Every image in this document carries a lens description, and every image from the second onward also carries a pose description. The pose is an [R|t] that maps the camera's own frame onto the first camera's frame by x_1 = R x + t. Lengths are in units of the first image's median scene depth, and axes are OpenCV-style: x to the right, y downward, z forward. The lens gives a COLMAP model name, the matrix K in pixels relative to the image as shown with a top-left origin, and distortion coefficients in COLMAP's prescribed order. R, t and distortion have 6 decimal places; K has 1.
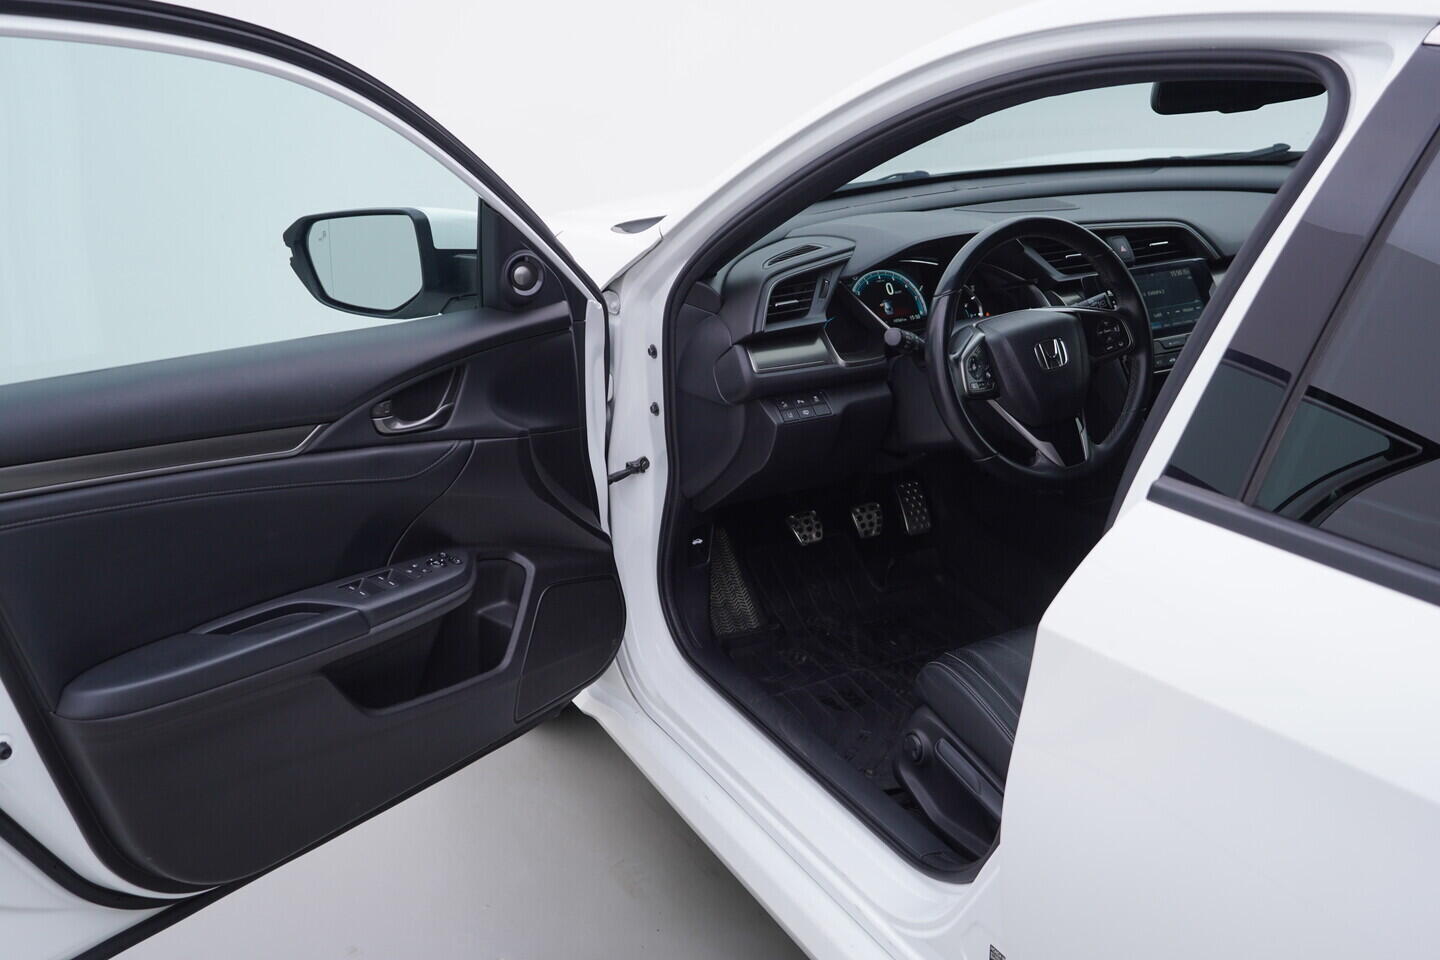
lens RADIAL K [[1485.3, 0, 720.0], [0, 1485.3, 480.0], [0, 0, 1]] dist [0.002991, -0.006498]
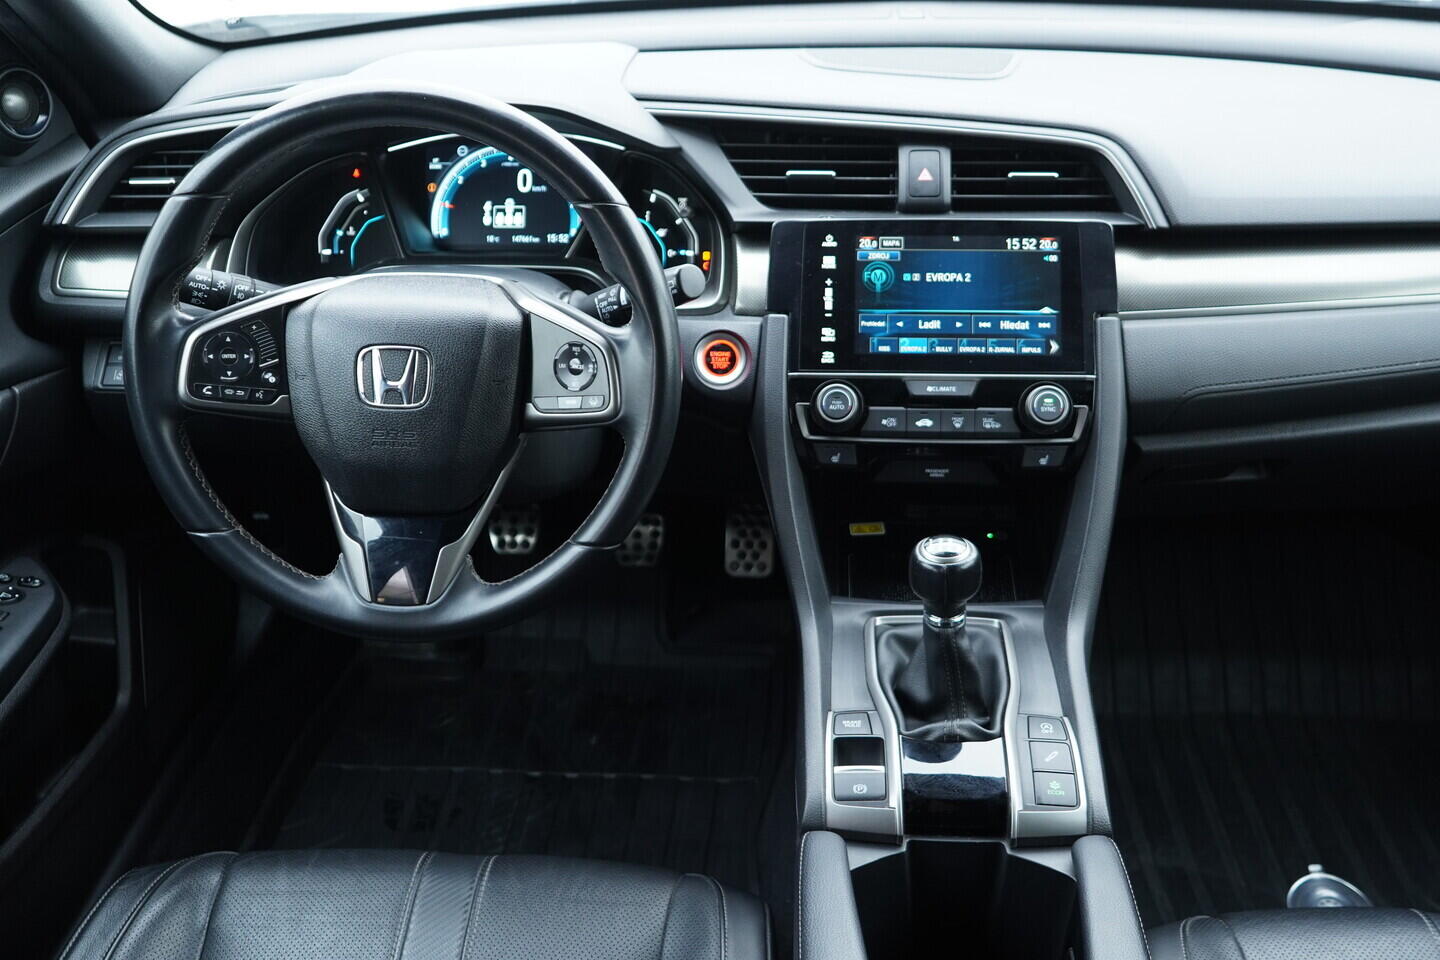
lens RADIAL K [[1485.3, 0, 720.0], [0, 1485.3, 480.0], [0, 0, 1]] dist [0.002991, -0.006498]
pose [[0.850550, 0.254437, -0.460247, 0.512221], [-0.185046, 0.963999, 0.190954, -0.153996], [0.492263, -0.077250, 0.867012, 0.589579]]
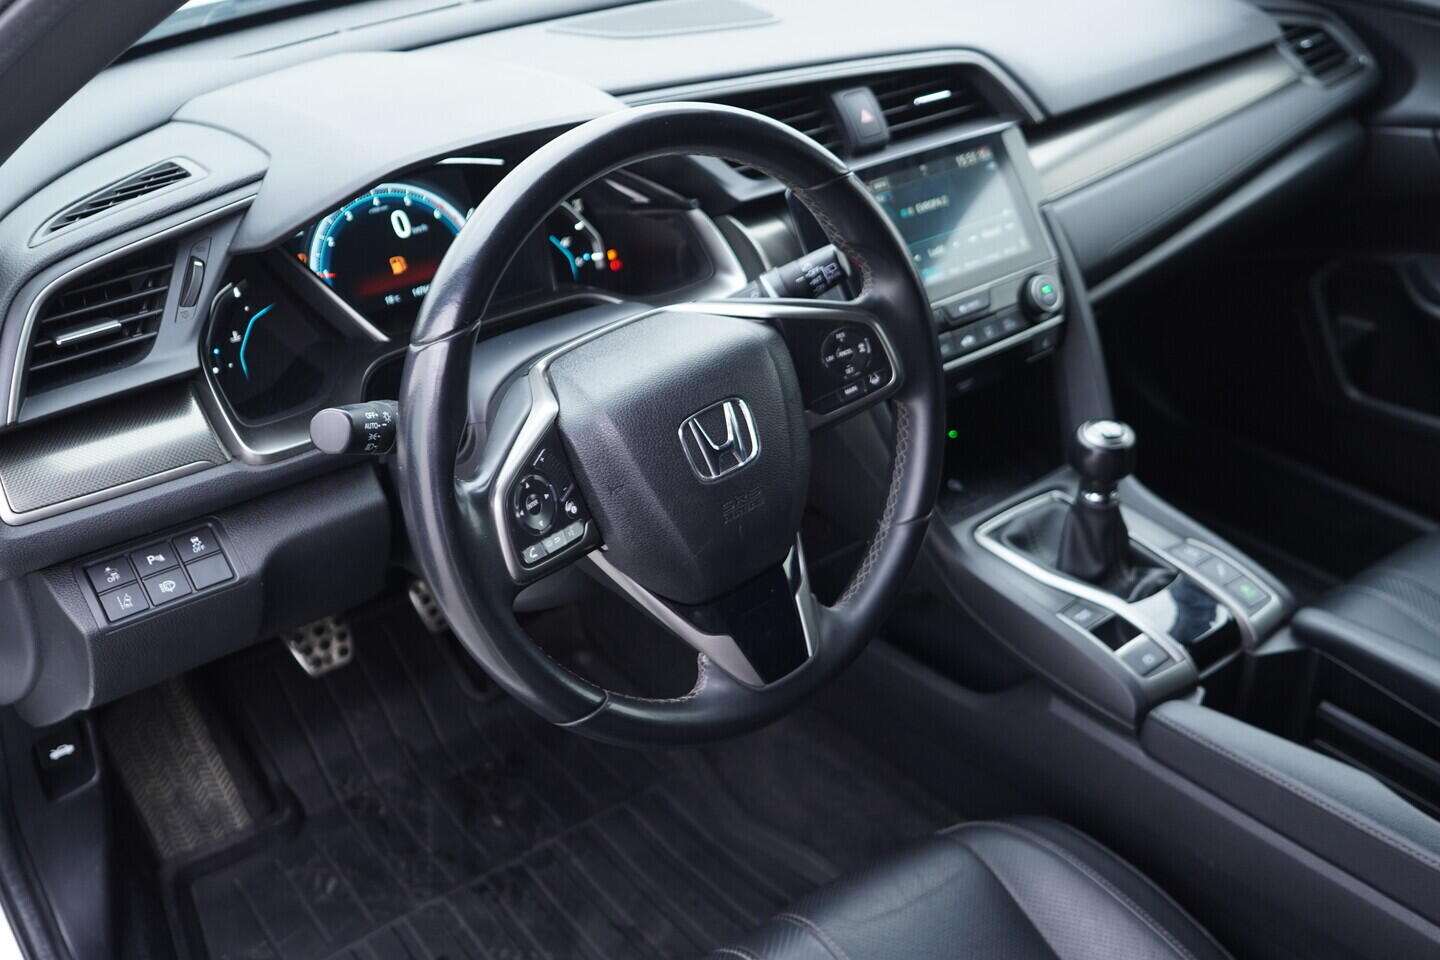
lens RADIAL K [[1485.3, 0, 720.0], [0, 1485.3, 480.0], [0, 0, 1]] dist [0.002991, -0.006498]
pose [[0.983193, -0.082450, 0.162891, 0.143148], [0.052950, 0.982644, 0.177785, -0.139421], [-0.174722, -0.166172, 0.970494, 0.547749]]
